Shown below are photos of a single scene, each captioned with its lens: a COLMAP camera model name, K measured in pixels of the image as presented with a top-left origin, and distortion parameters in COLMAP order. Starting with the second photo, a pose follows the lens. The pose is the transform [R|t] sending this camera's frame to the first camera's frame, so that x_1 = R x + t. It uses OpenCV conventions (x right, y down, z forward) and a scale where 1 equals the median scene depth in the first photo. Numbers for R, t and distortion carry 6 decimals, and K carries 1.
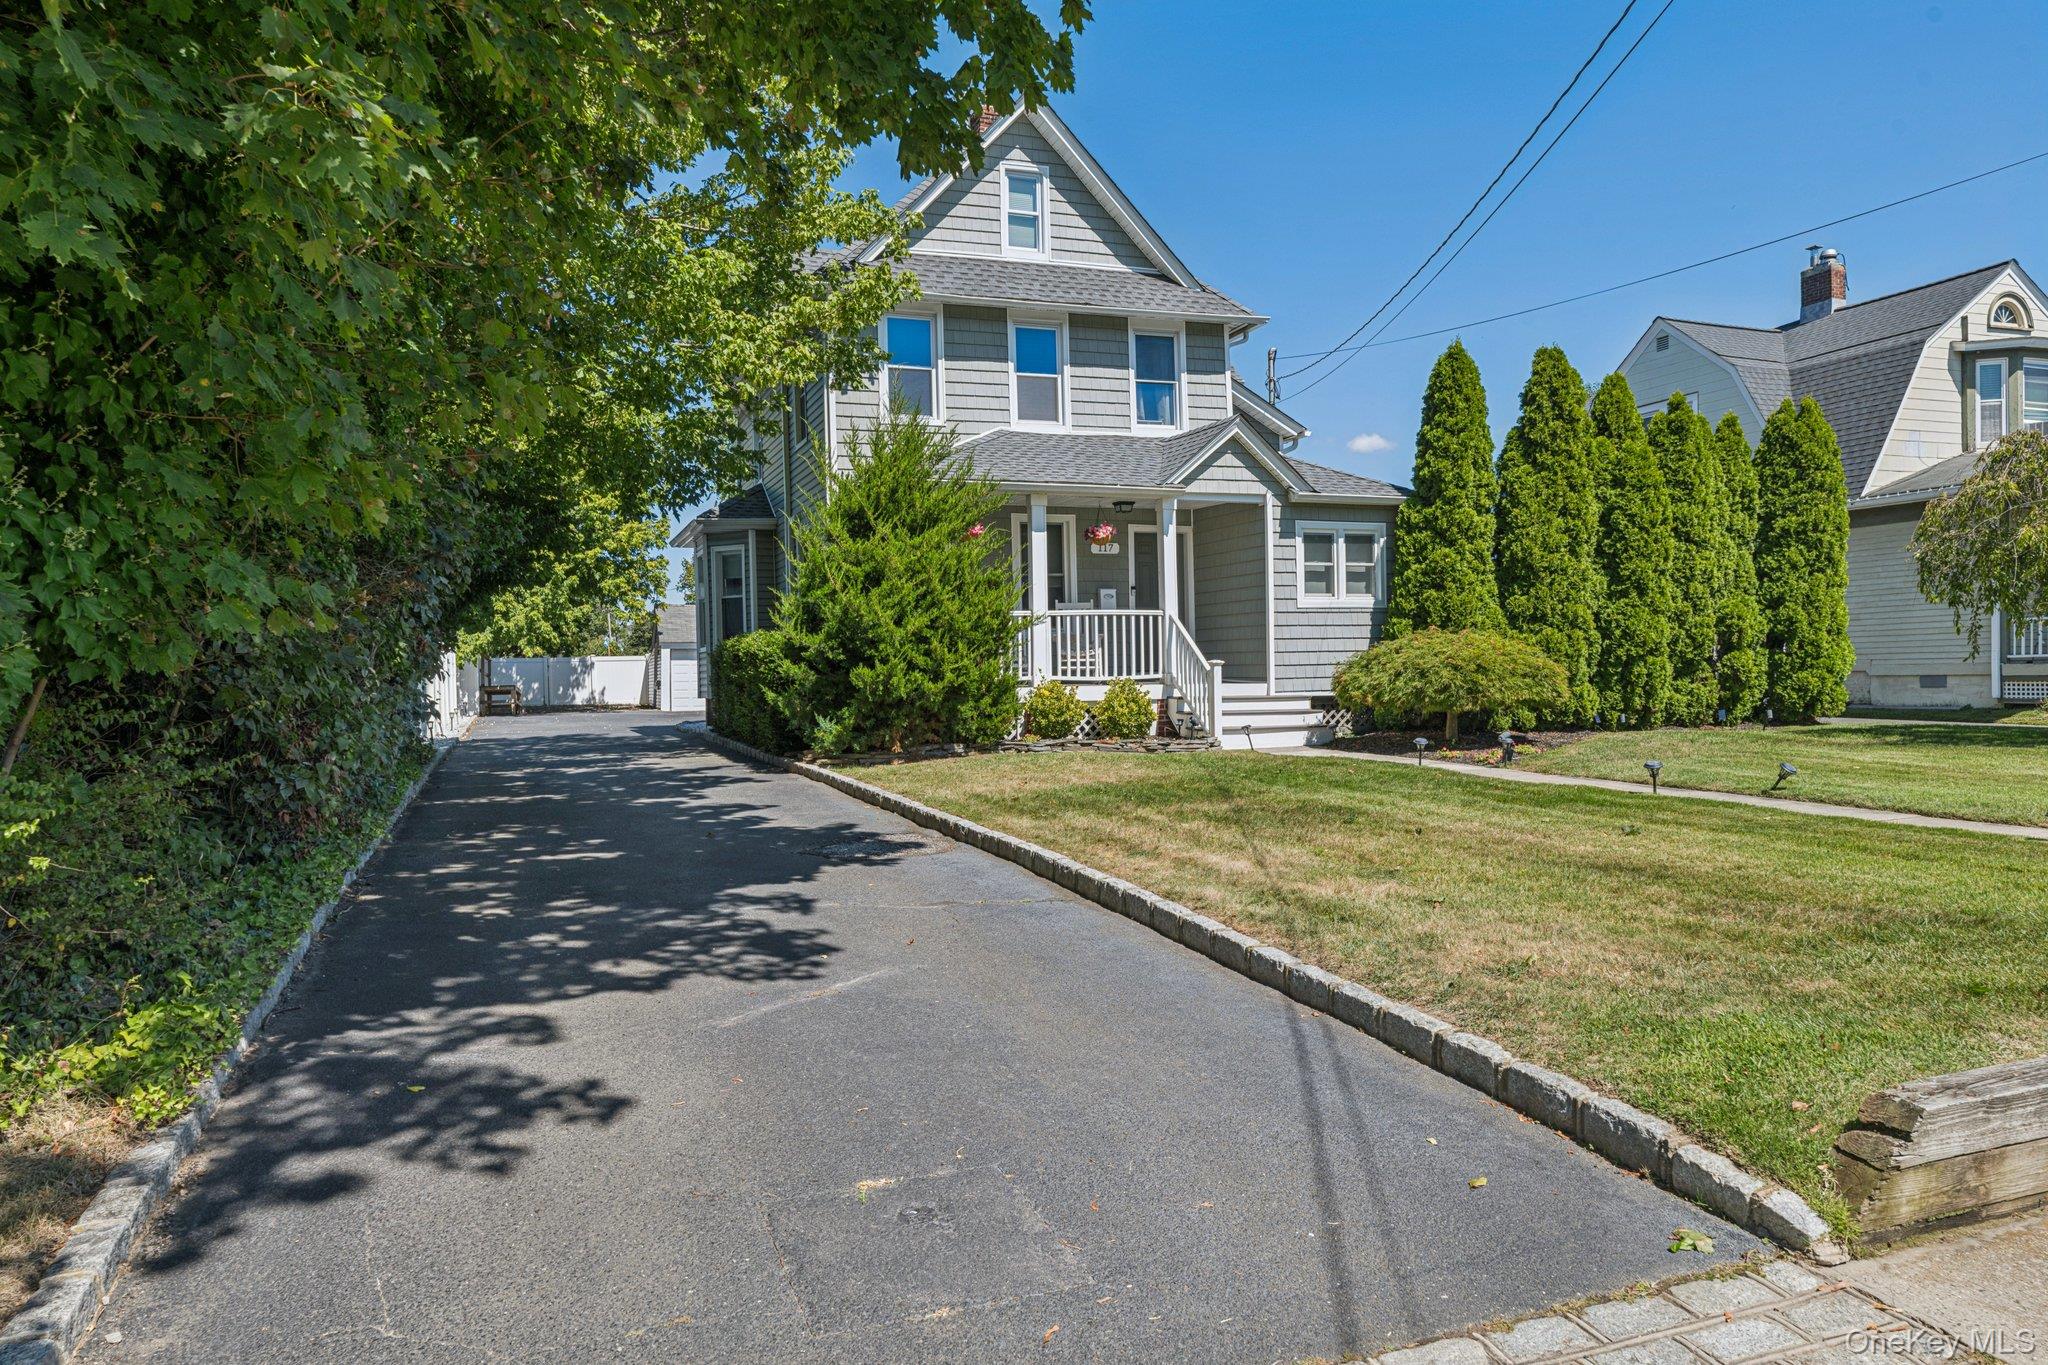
lens RADIAL K [[1367.3, 0, 1024.3], [0, 1367.3, 682.7], [0, 0, 1]] dist [-0.000620, -0.000118]
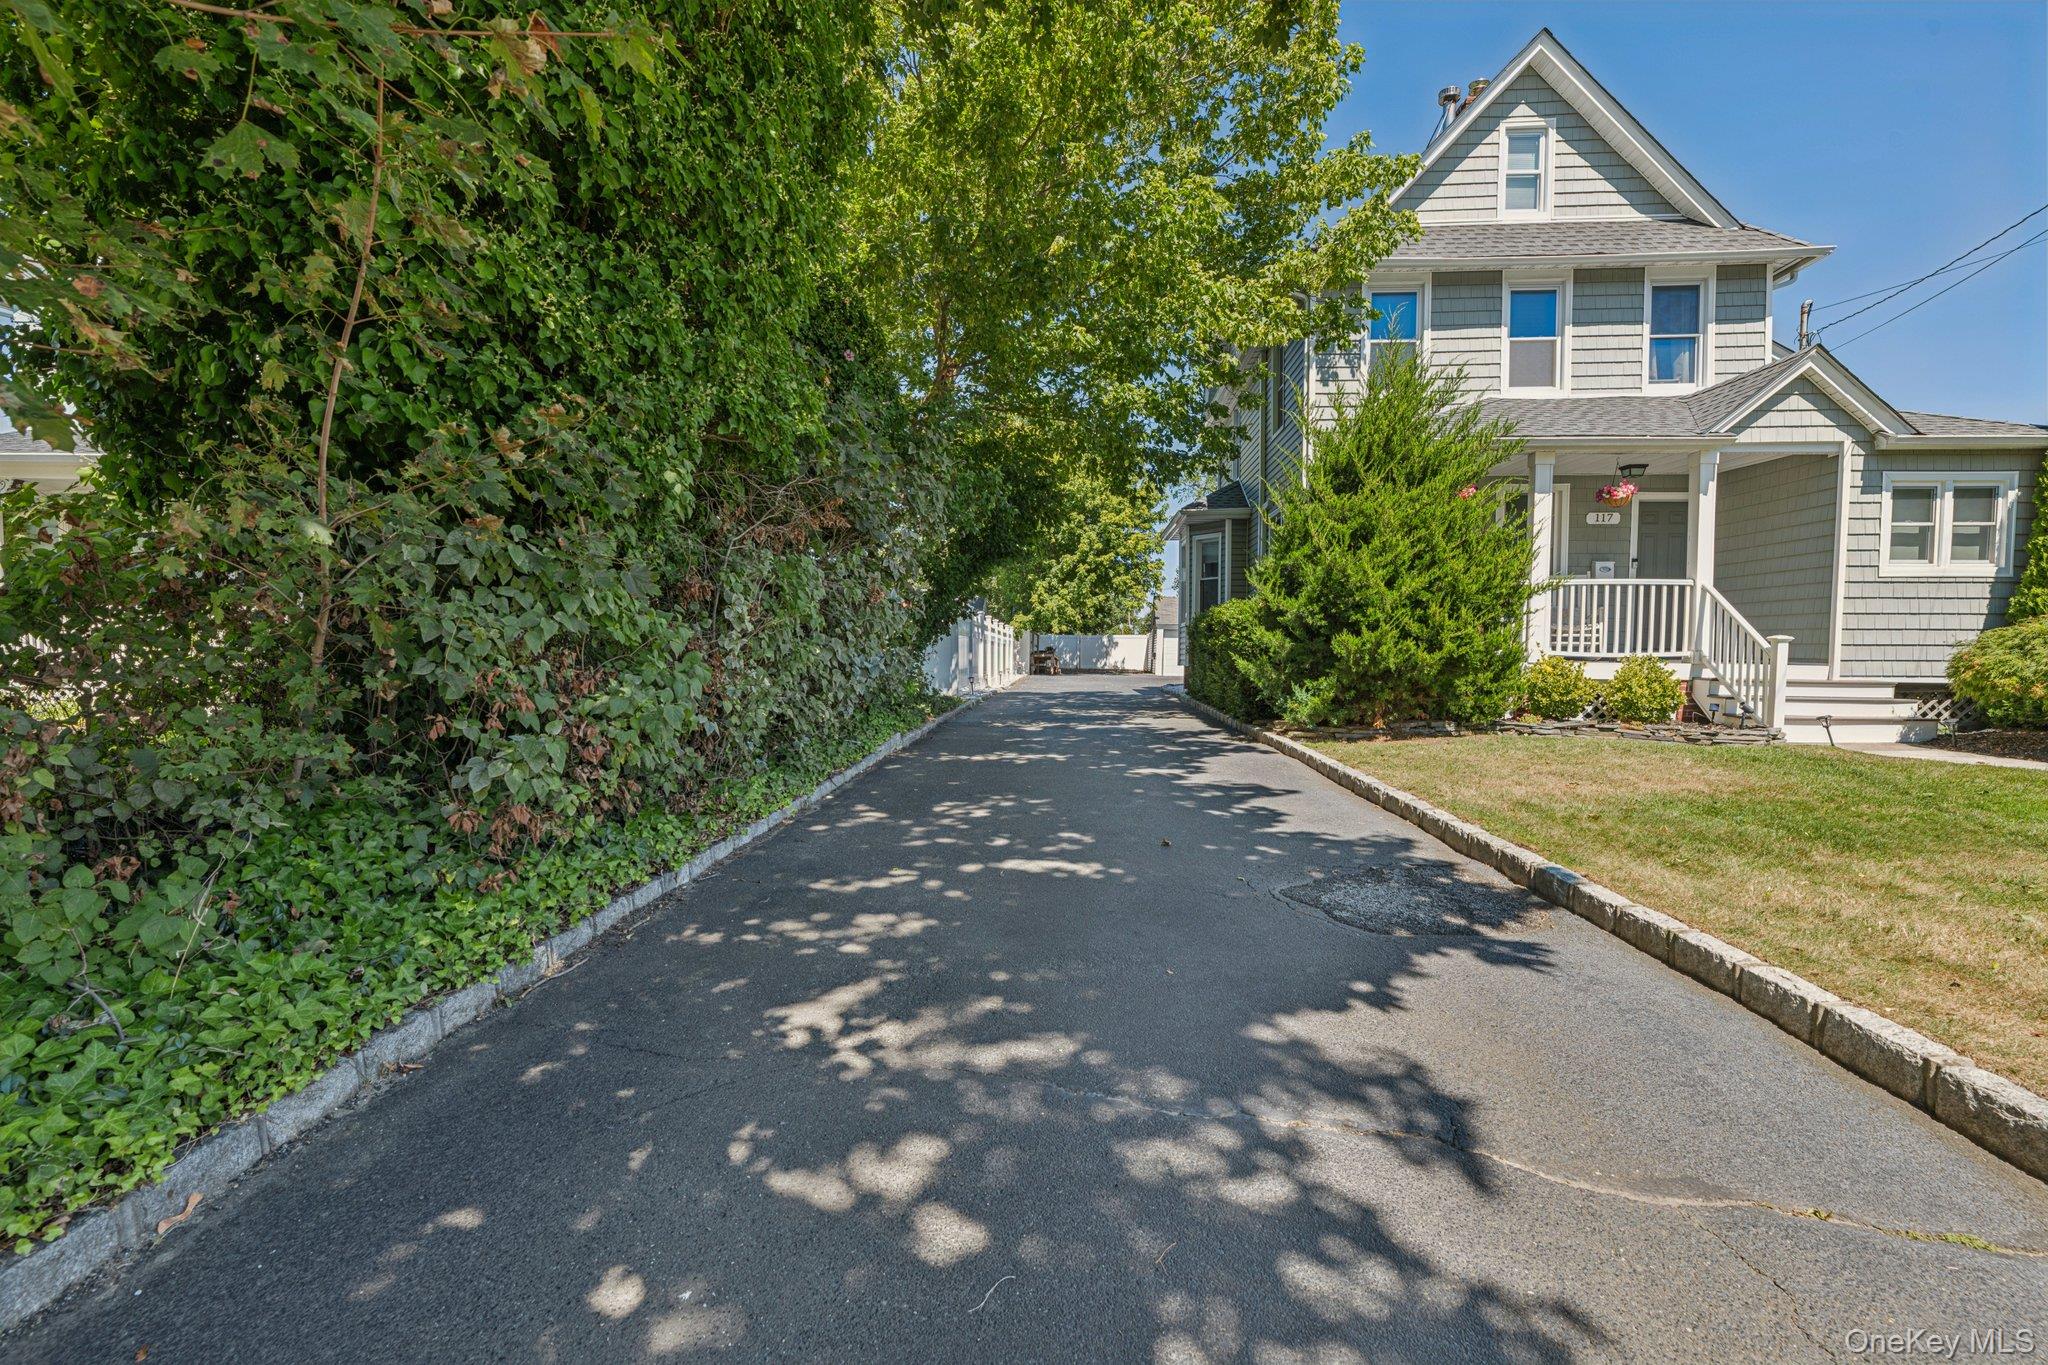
lens RADIAL K [[904.9, 0, 1016.3], [0, 904.9, 716.8], [0, 0, 1]] dist [-0.005744, 0.000090]
pose [[0.912112, 0.050376, -0.406834, -0.054646], [-0.024026, 0.997284, 0.069622, 0.005372], [0.409237, -0.053729, 0.910845, 0.278017]]
